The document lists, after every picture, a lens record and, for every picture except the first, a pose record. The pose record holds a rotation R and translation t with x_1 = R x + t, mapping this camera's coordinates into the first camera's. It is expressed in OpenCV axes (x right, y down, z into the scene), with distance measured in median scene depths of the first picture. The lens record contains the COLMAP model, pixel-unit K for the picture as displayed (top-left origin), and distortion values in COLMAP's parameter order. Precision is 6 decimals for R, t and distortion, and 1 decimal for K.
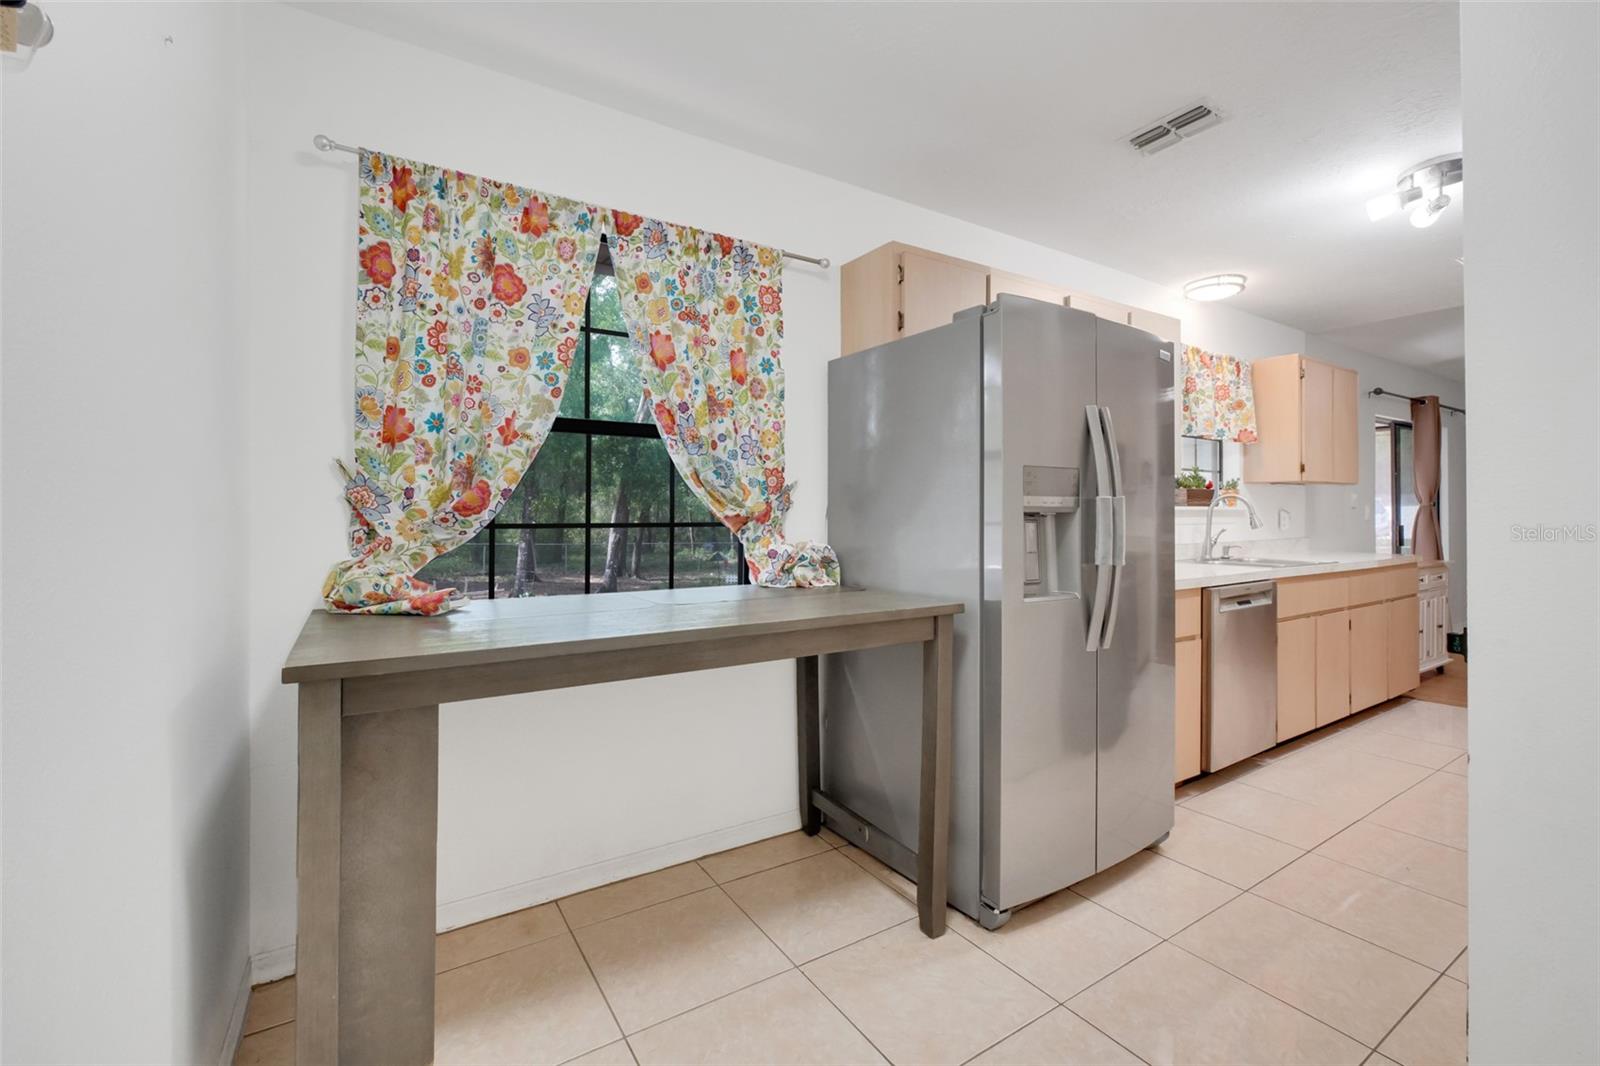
lens RADIAL K [[686.7, 0, 796.2], [0, 686.7, 522.1], [0, 0, 1]] dist [-0.001521, 0.000350]
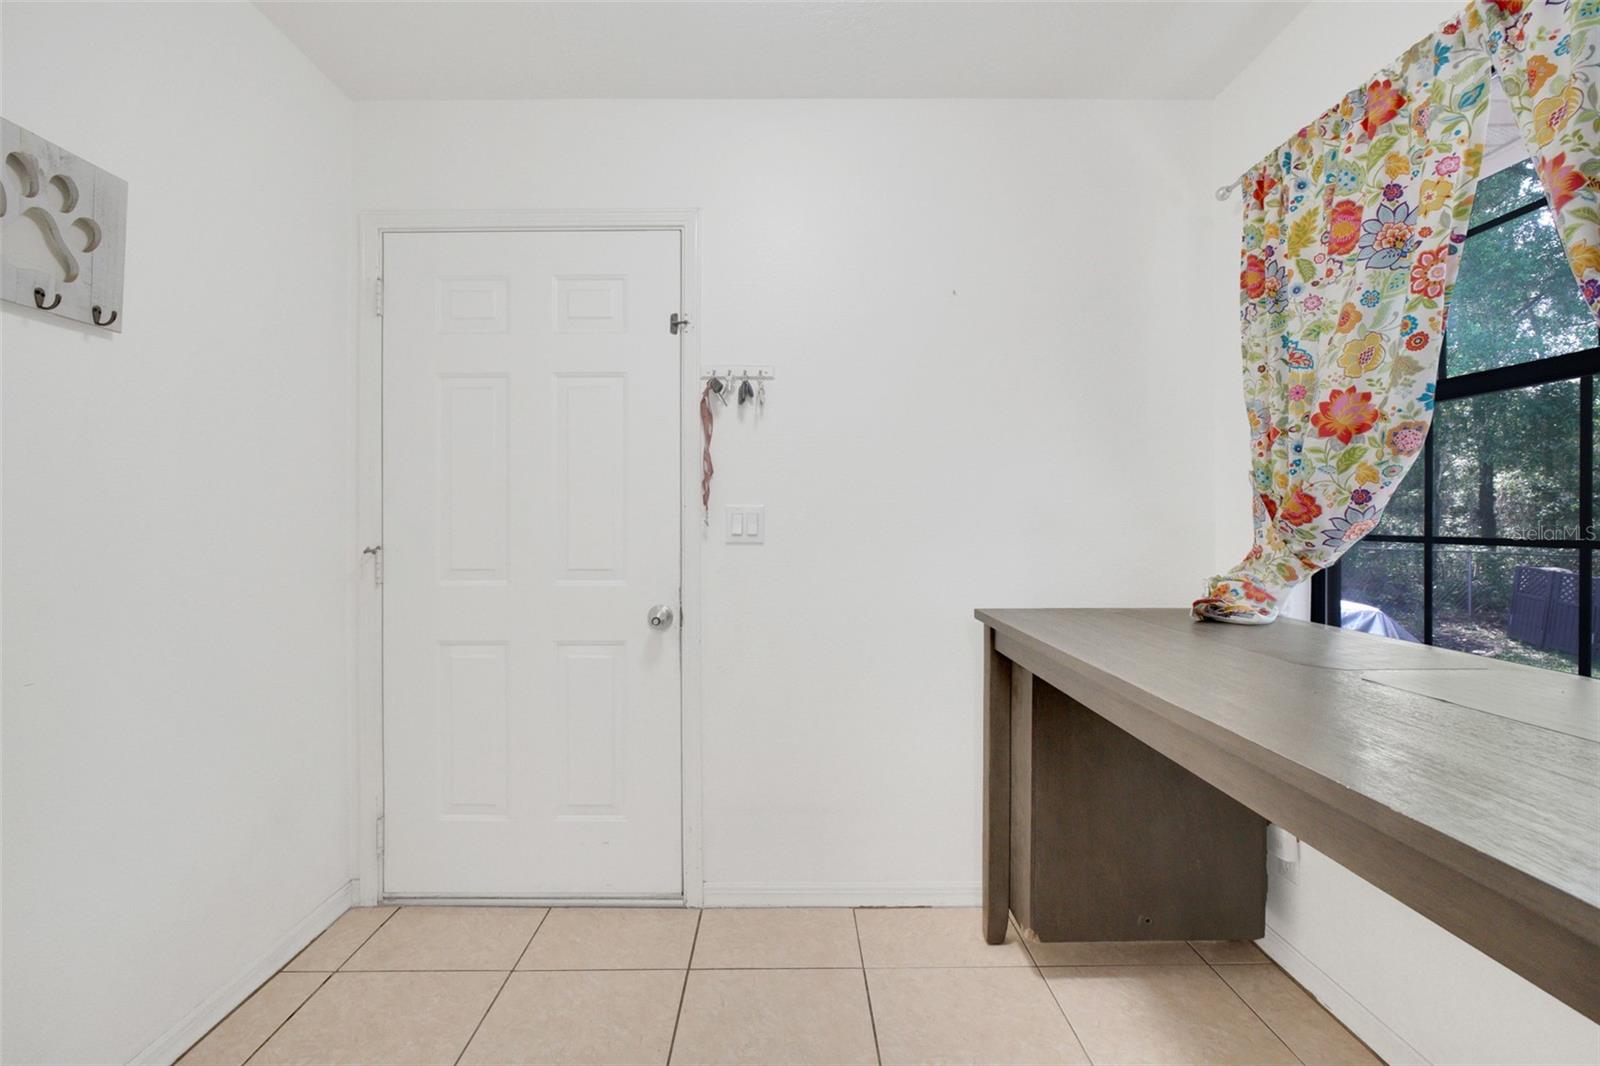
lens RADIAL K [[686.7, 0, 796.2], [0, 686.7, 522.1], [0, 0, 1]] dist [-0.001521, 0.000350]
pose [[-0.527848, 0.006914, -0.849311, 0.588580], [0.000098, 0.999967, 0.008079, -0.019545], [0.849339, 0.004181, -0.527832, 0.915198]]
